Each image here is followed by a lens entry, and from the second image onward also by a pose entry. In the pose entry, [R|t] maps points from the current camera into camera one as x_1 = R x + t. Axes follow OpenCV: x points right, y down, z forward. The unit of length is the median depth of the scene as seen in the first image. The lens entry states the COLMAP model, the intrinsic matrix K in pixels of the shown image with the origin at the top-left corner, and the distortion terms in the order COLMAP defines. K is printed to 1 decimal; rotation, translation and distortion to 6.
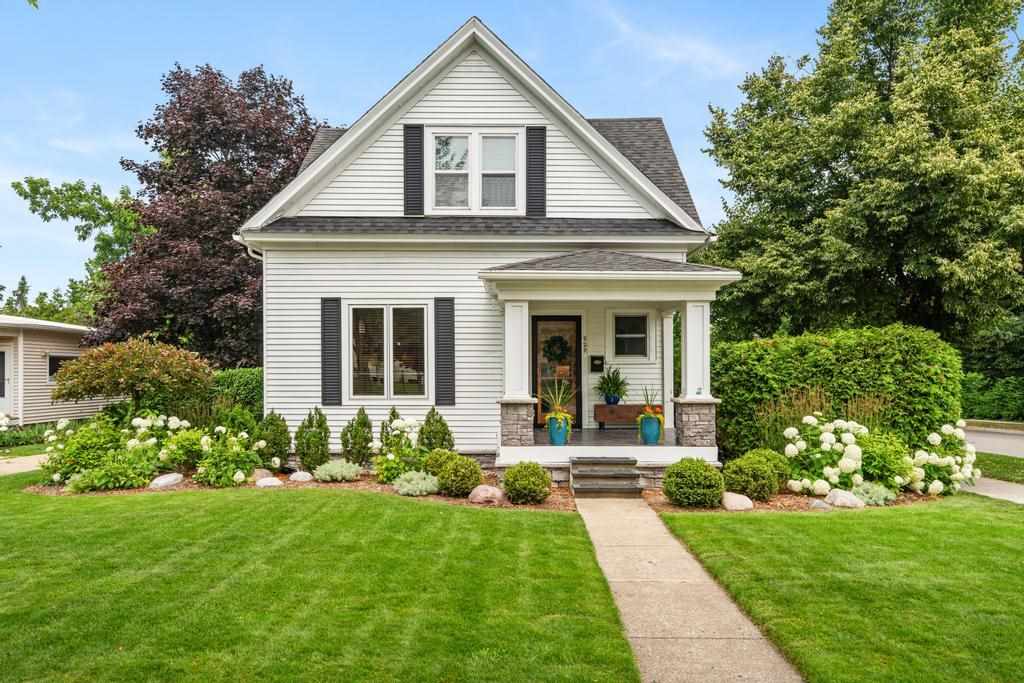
lens RADIAL K [[699.2, 0, 511.4], [0, 699.2, 347.8], [0, 0, 1]] dist [0.008197, -0.000677]
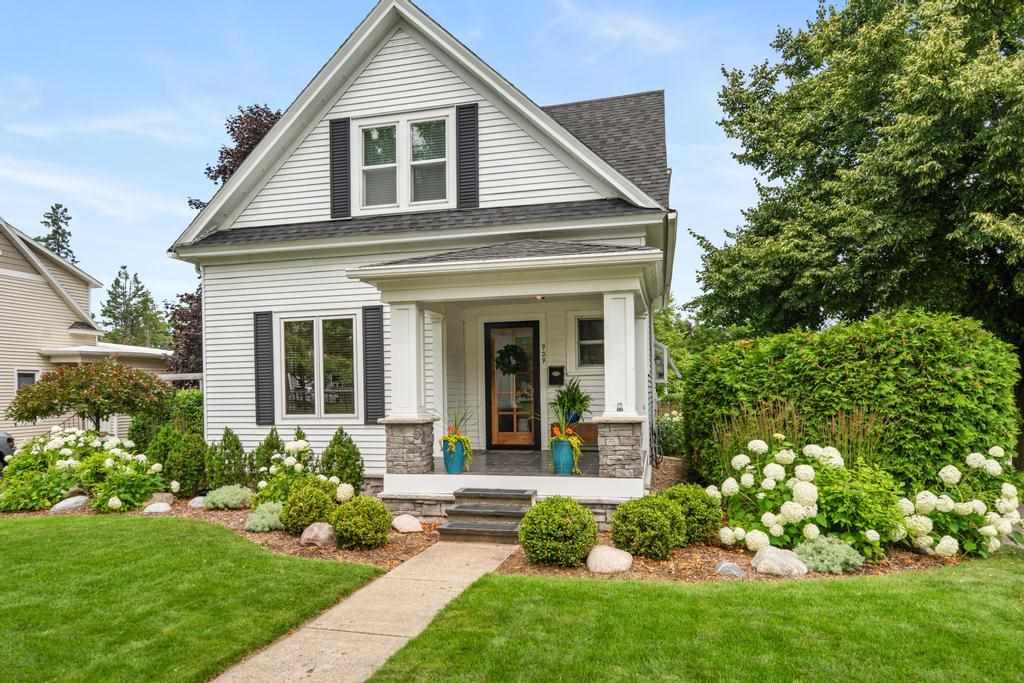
lens RADIAL K [[636.3, 0, 512.5], [0, 636.3, 374.1], [0, 0, 1]] dist [0.004119, -0.000212]
pose [[0.970411, -0.021693, -0.240482, 0.279478], [0.024750, 0.999647, 0.009700, 0.013099], [0.240186, -0.015365, 0.970605, 0.243356]]
